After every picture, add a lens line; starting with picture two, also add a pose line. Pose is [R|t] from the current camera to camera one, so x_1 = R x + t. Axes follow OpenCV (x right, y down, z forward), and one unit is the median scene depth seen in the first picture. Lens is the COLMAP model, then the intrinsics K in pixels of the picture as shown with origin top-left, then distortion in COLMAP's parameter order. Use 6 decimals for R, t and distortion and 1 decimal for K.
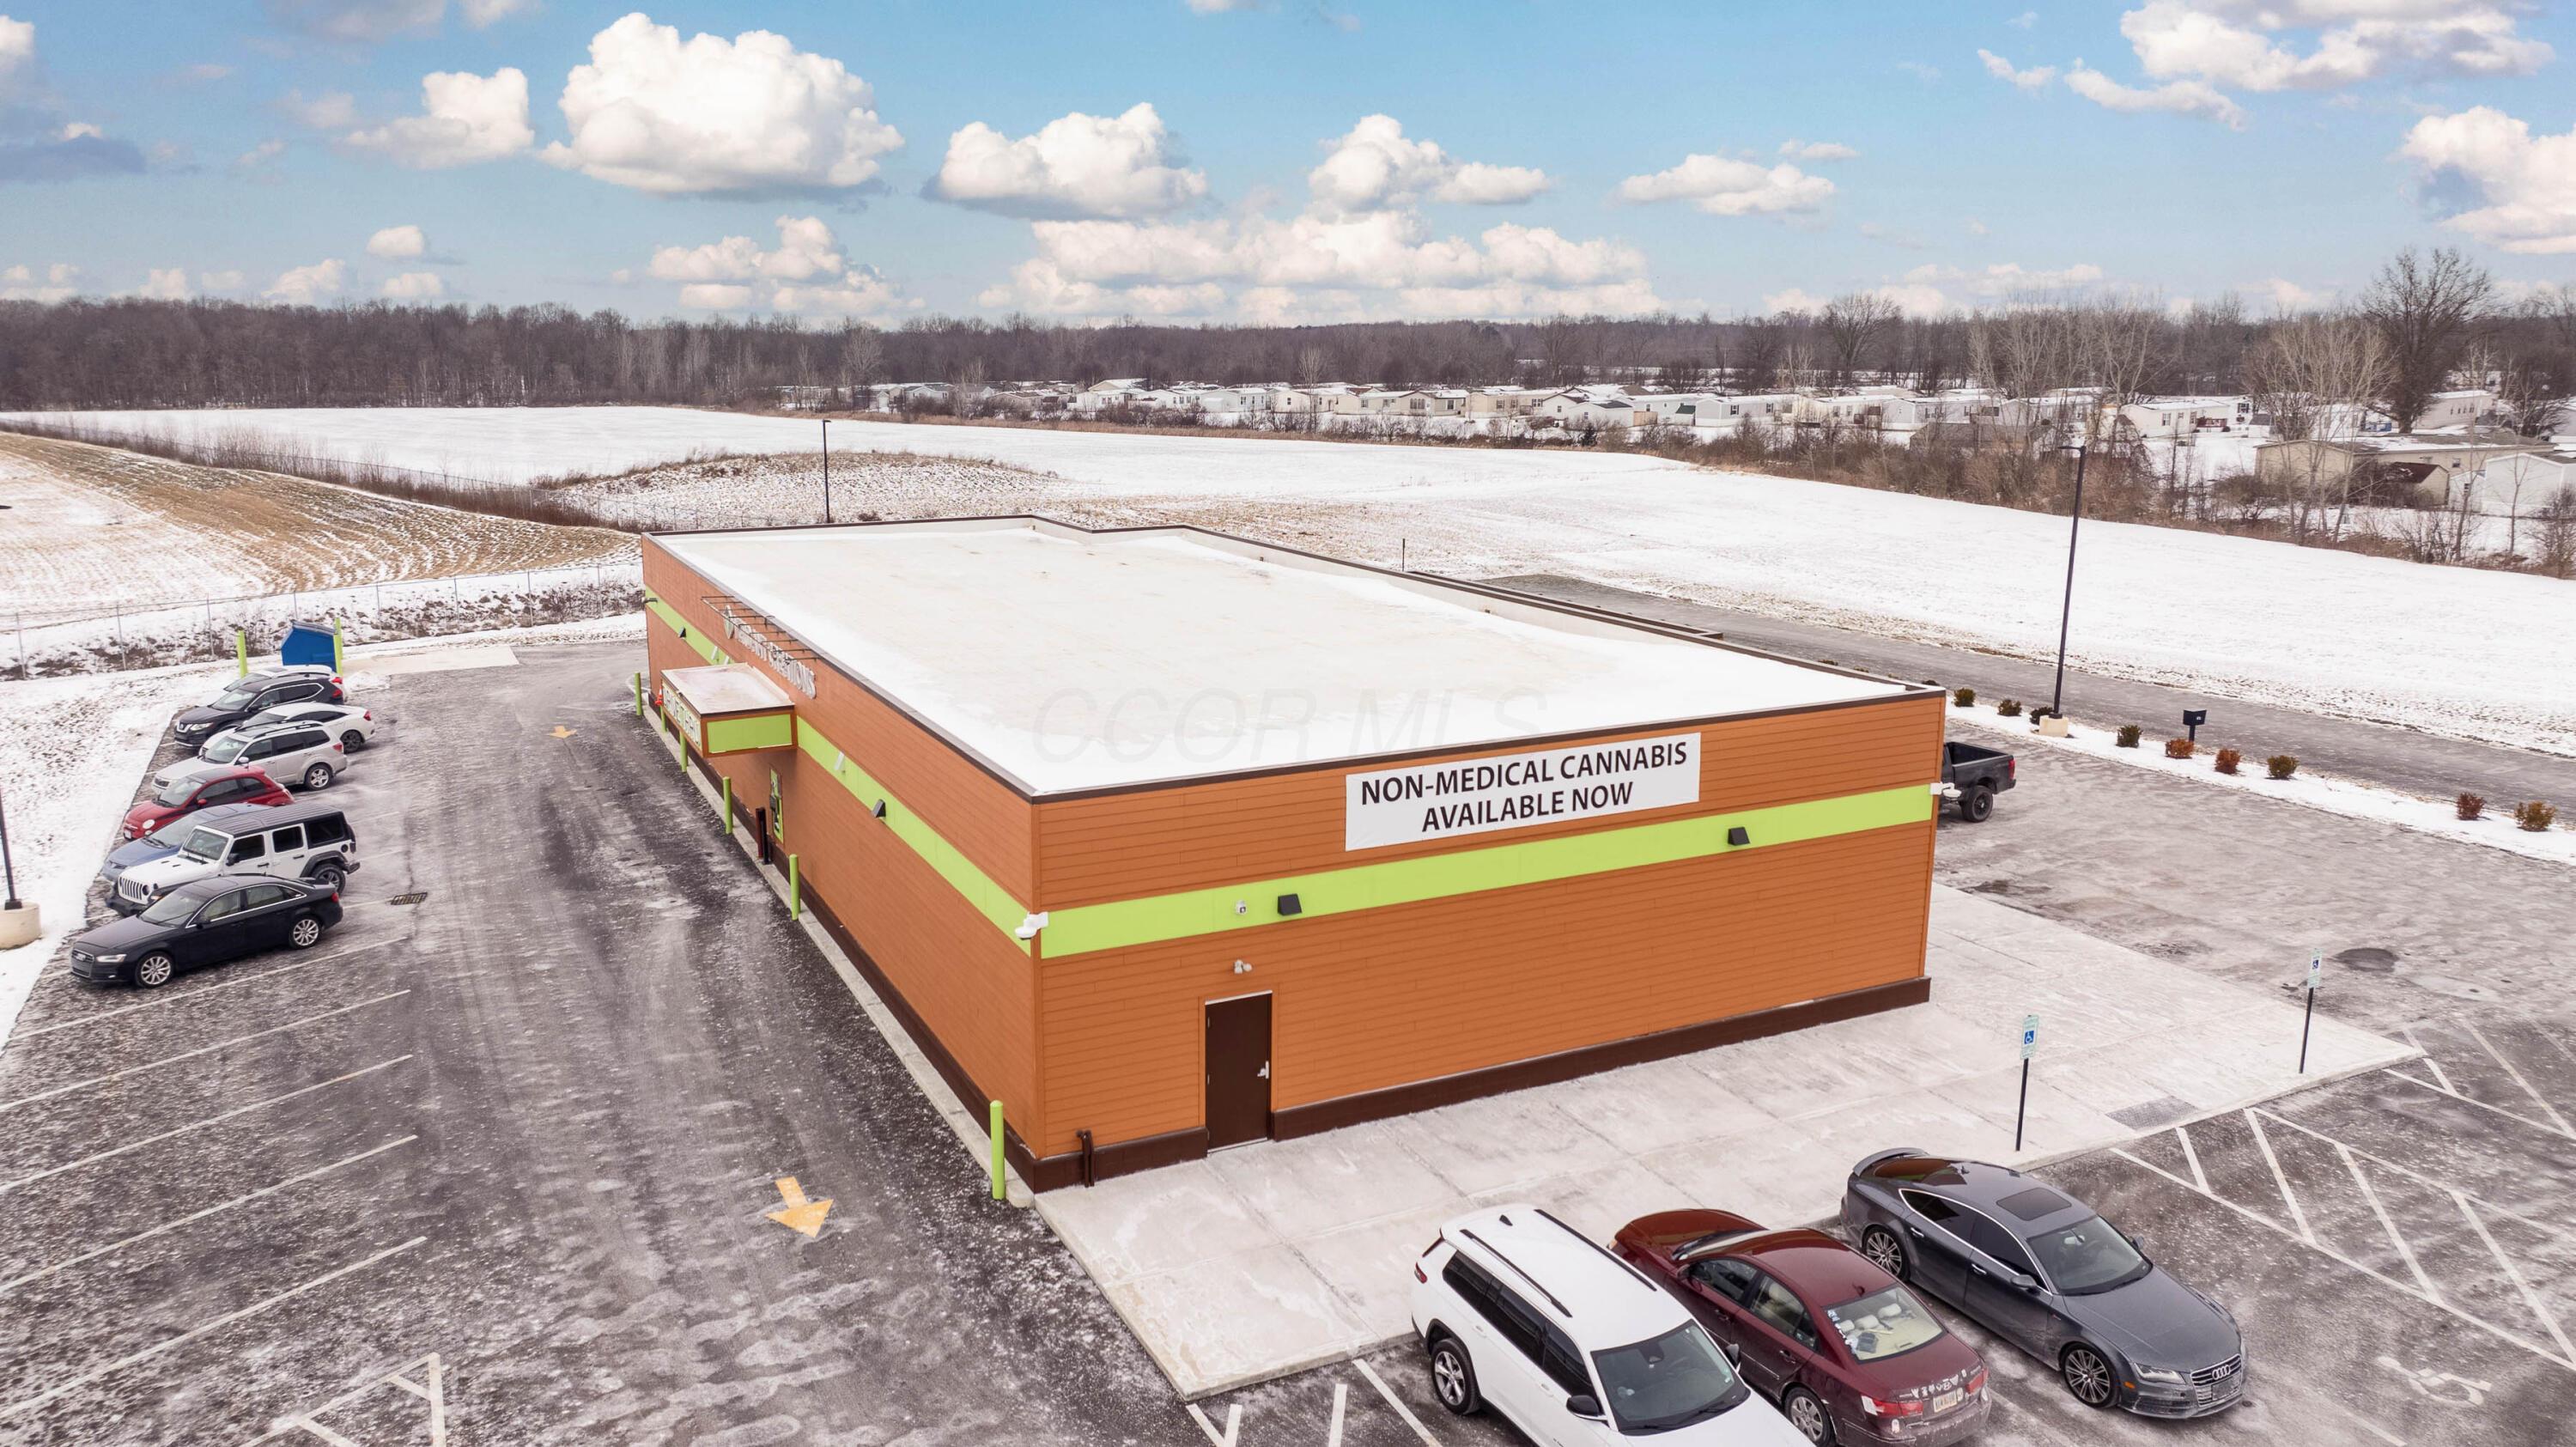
lens RADIAL K [[1829.5, 0, 1288.0], [0, 1829.5, 723.5], [0, 0, 1]] dist [-0.014205, 0.000823]
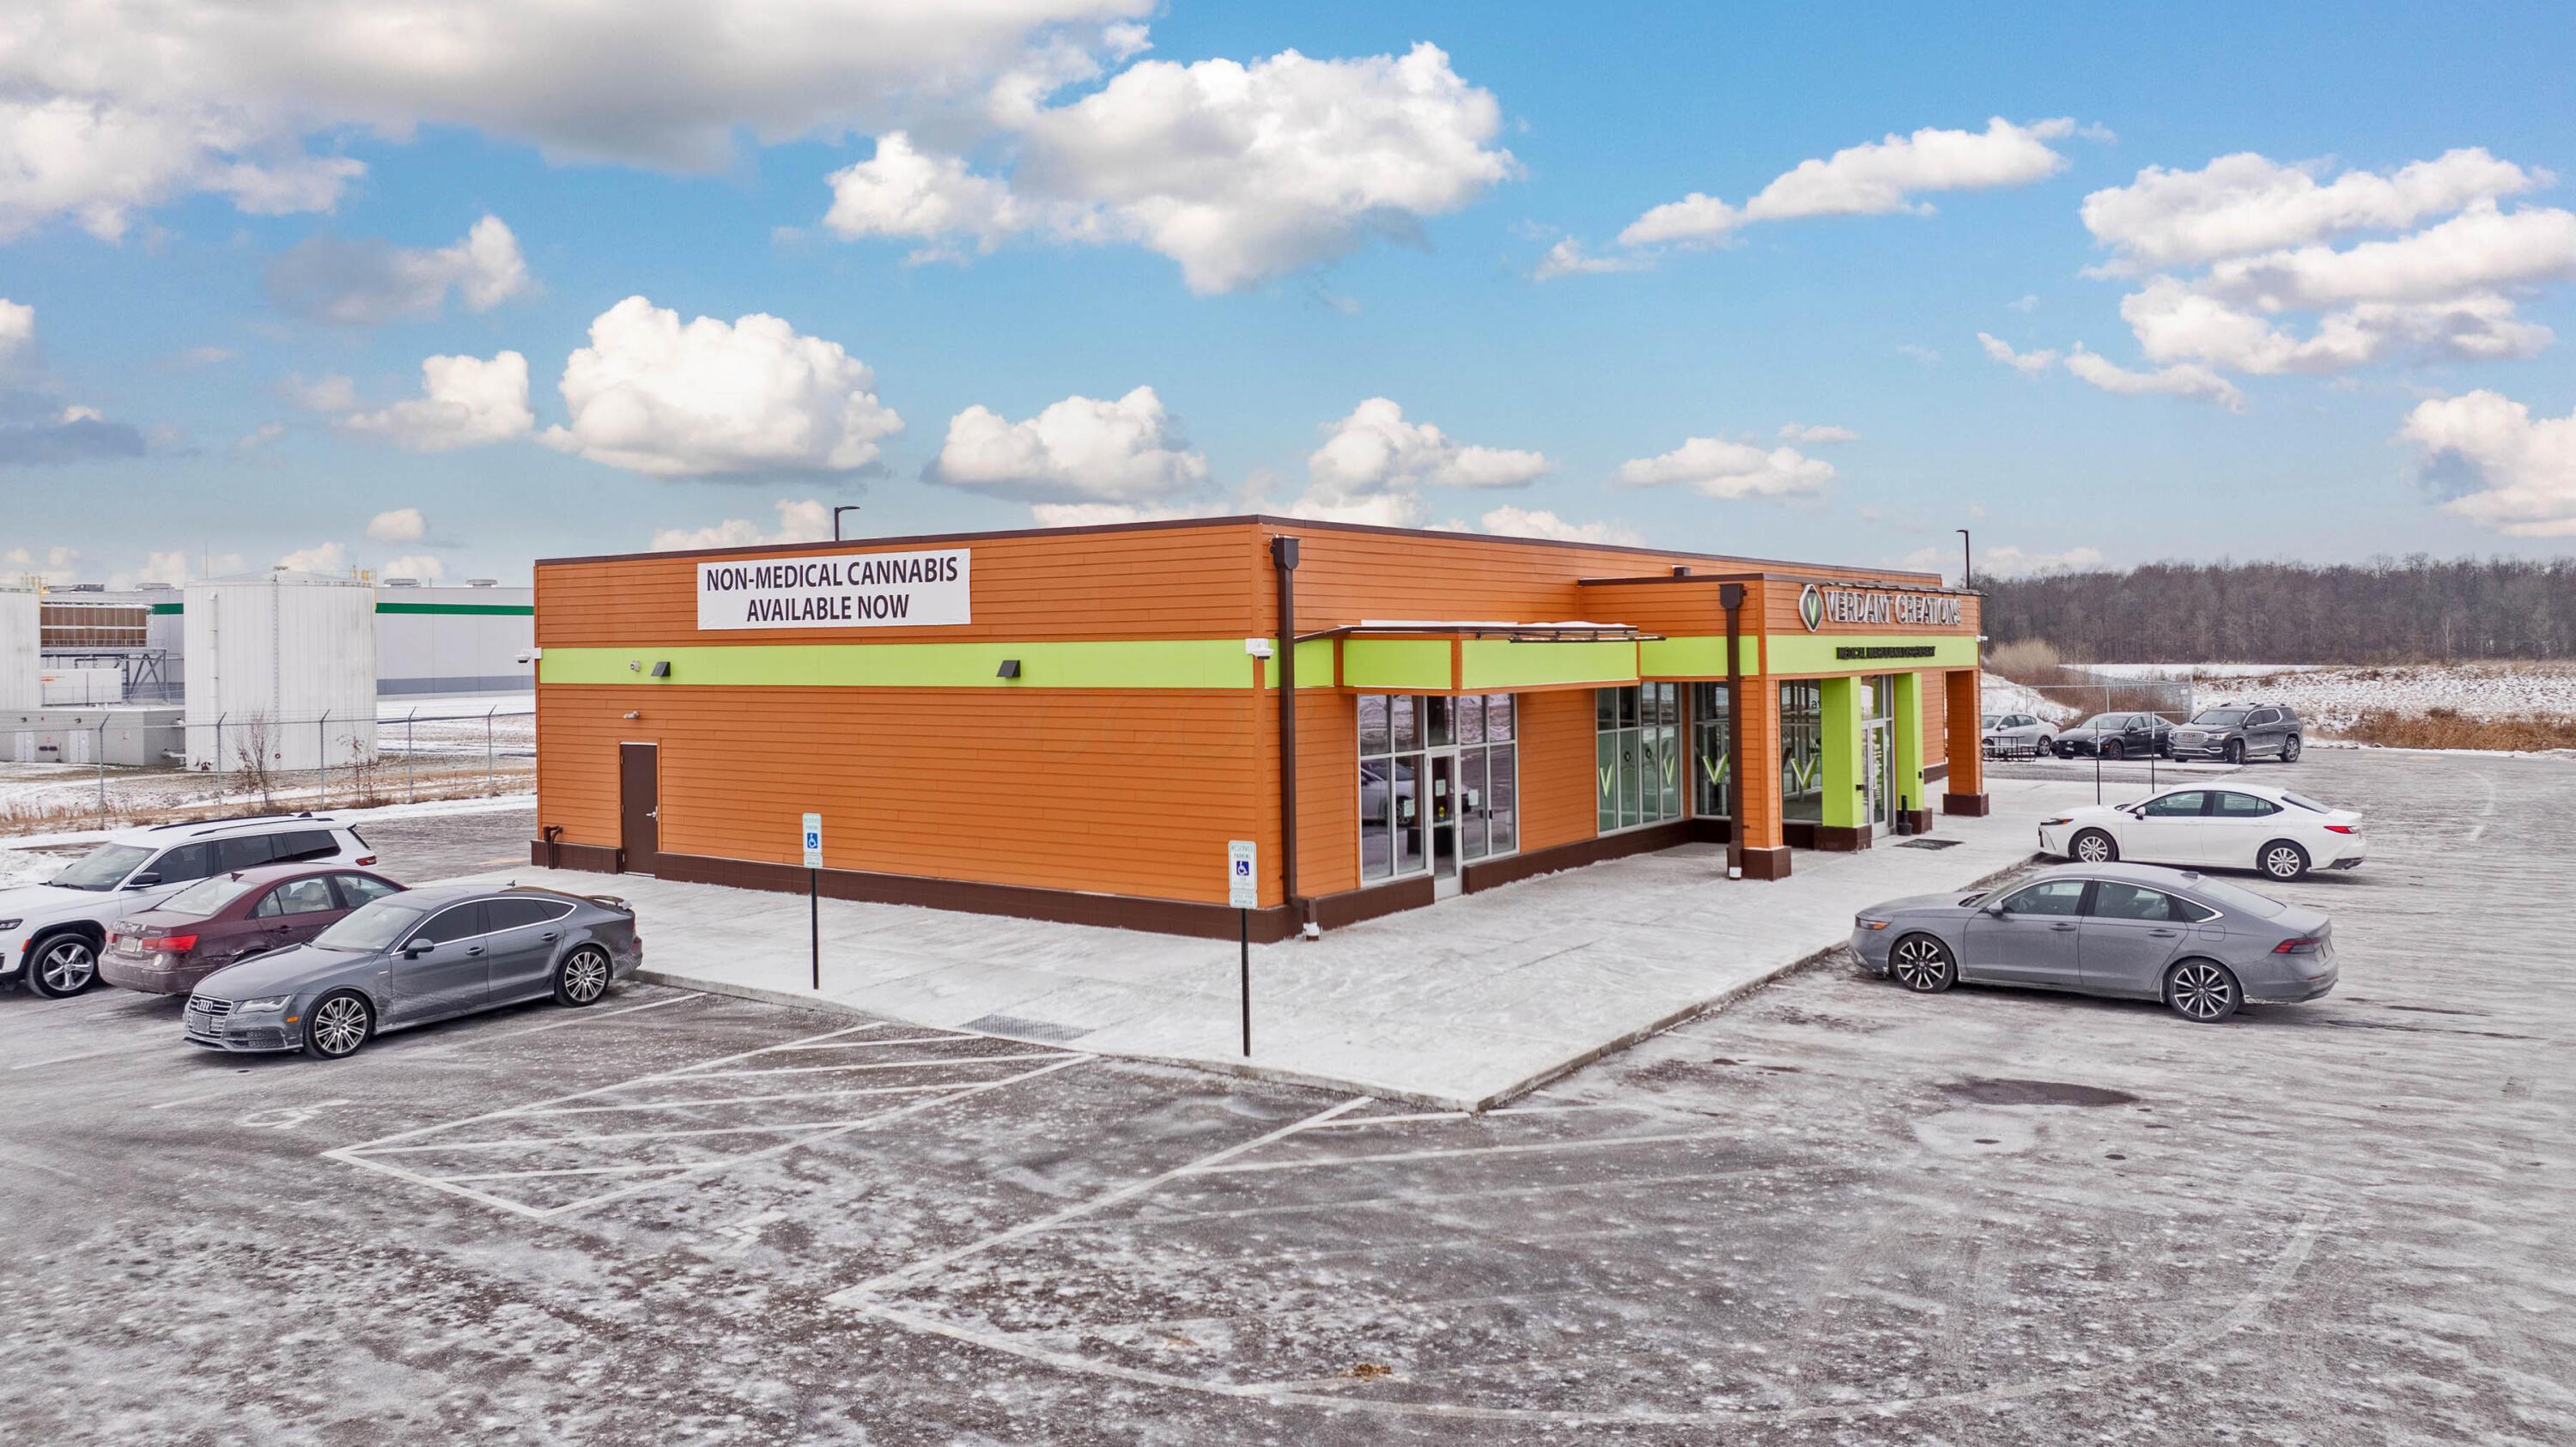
lens RADIAL K [[1852.3, 0, 1210.0], [0, 1852.3, 627.5], [0, 0, 1]] dist [-0.021022, 0.000860]
pose [[0.456832, -0.008997, -0.889508, 1.159082], [-0.173694, 0.979799, -0.099115, 0.120913], [0.872431, 0.199781, 0.446041, 0.713884]]
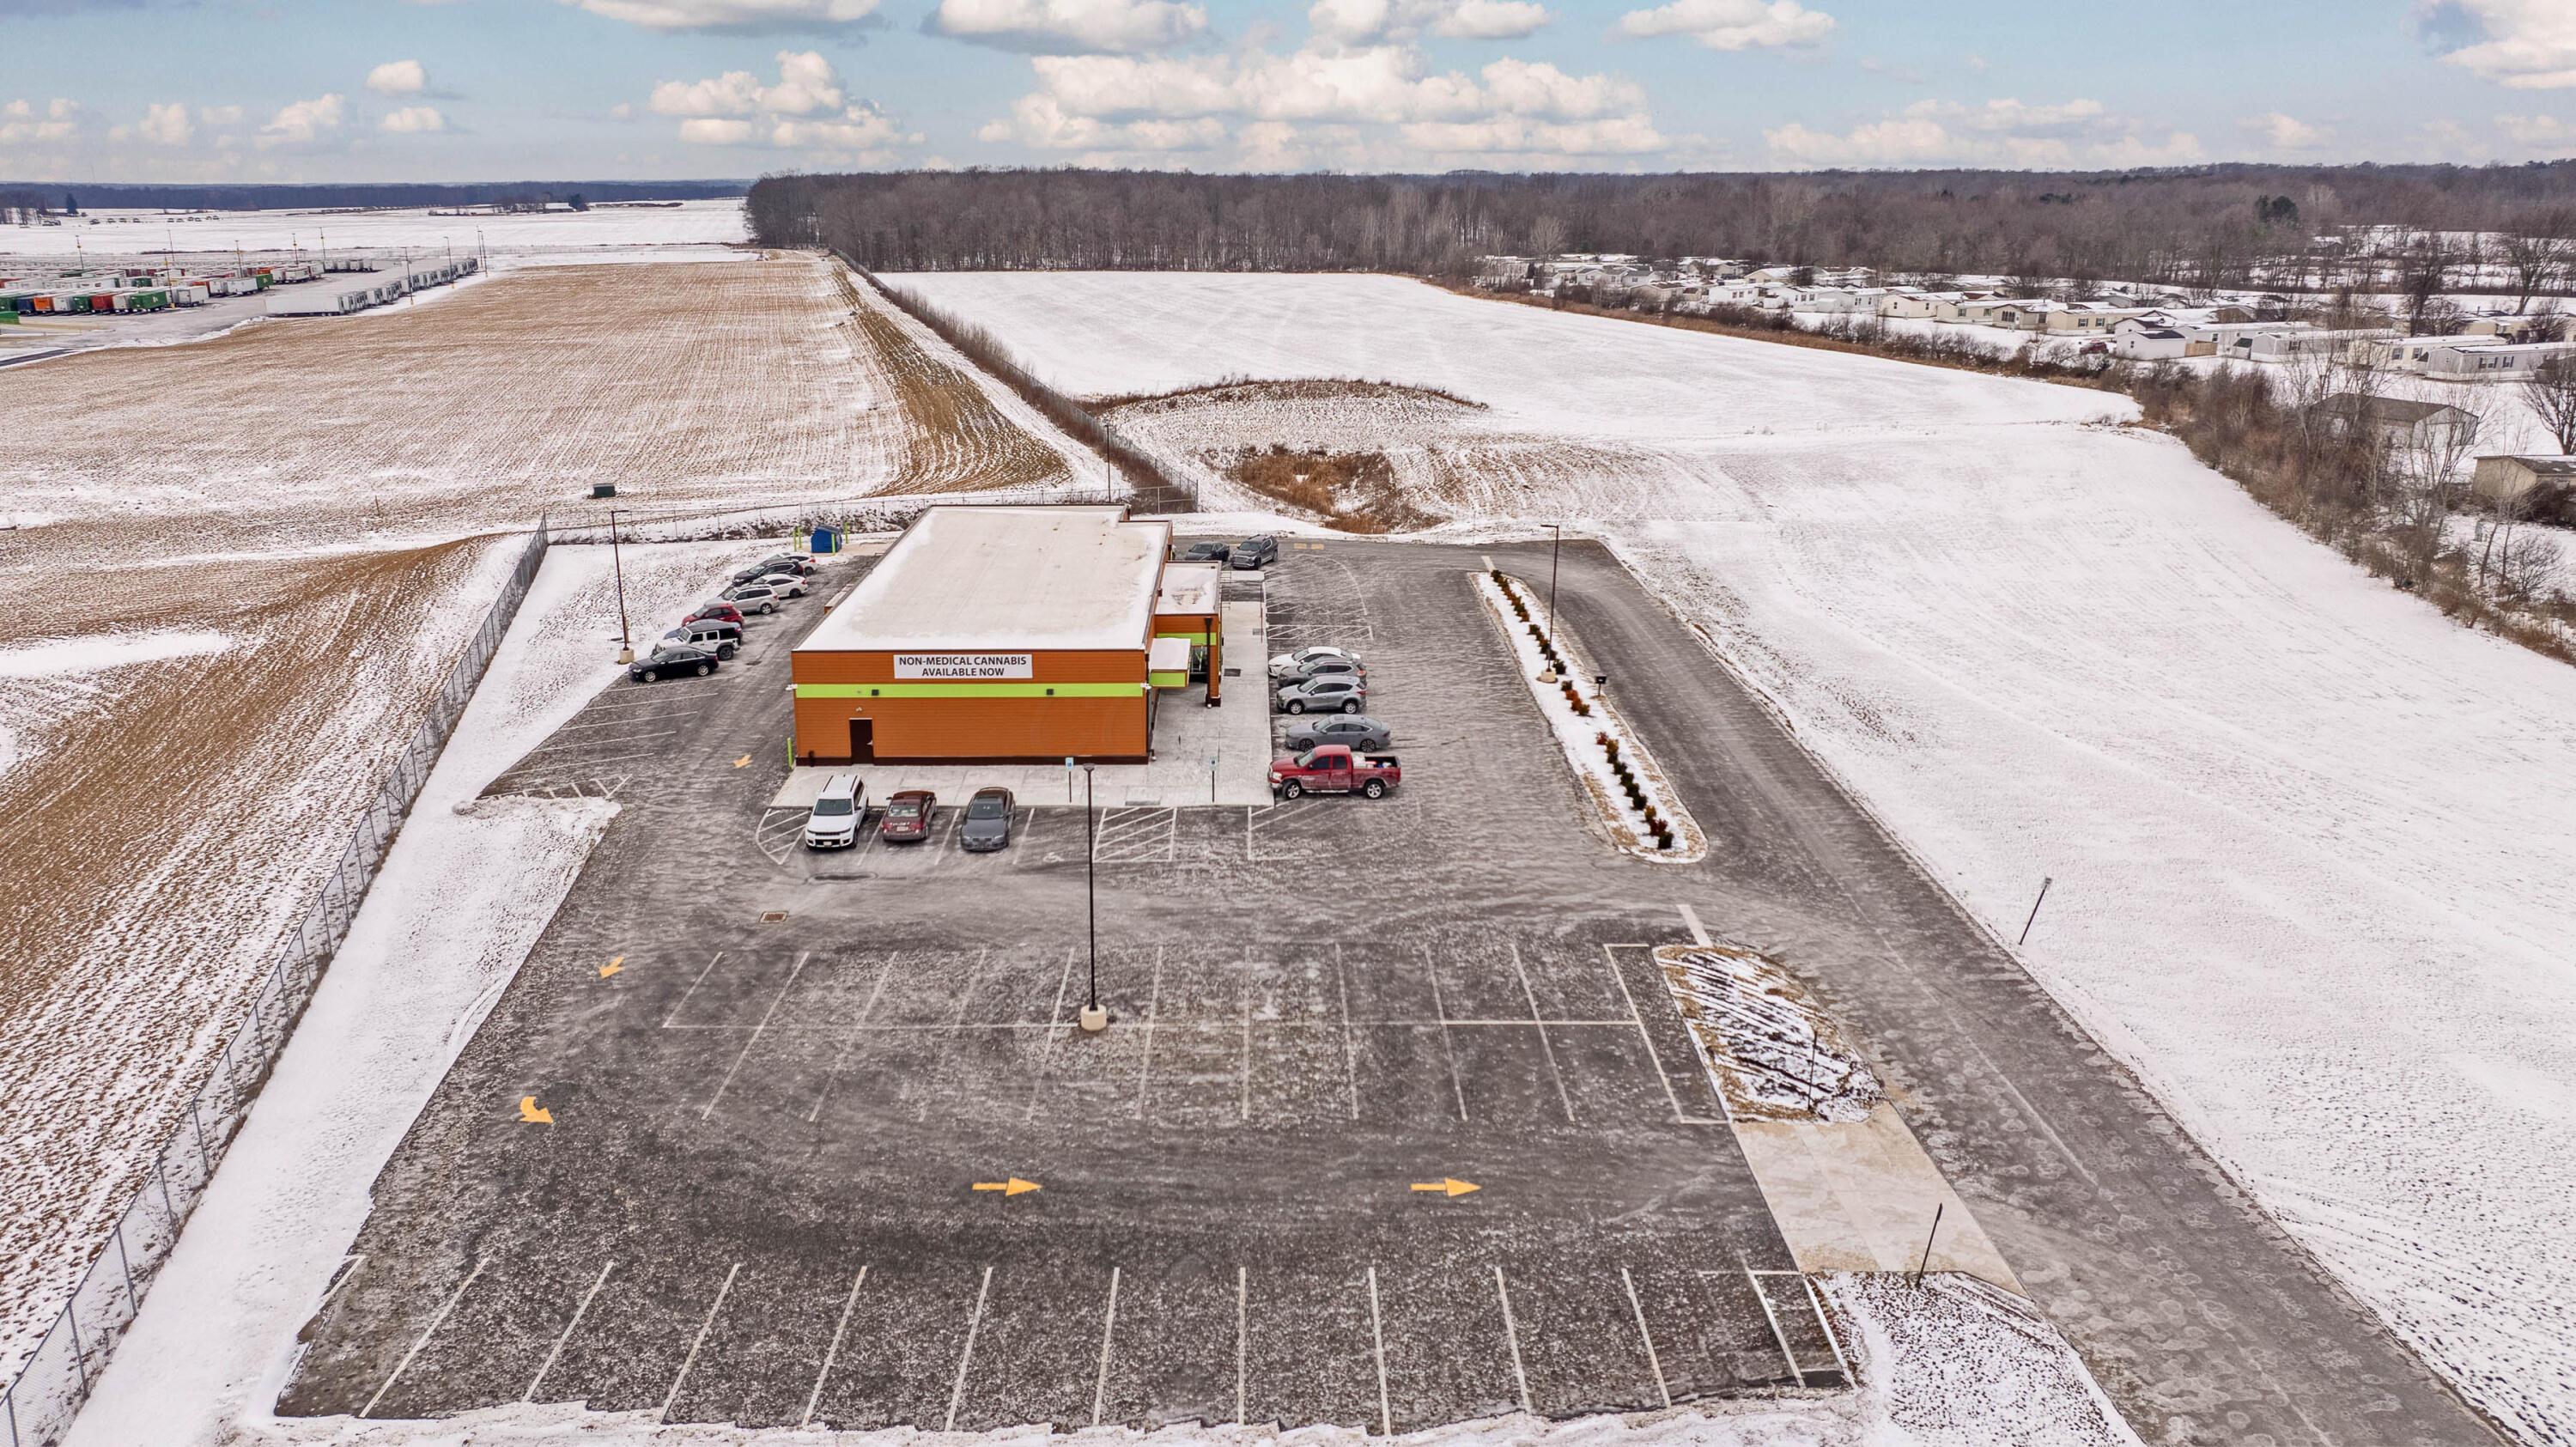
lens RADIAL K [[1829.5, 0, 1288.0], [0, 1829.5, 723.5], [0, 0, 1]] dist [-0.014205, 0.000823]
pose [[0.905615, 0.127663, -0.404429, 1.849625], [-0.091707, 0.990004, 0.107154, -0.244058], [0.414066, -0.059951, 0.908270, -1.538753]]
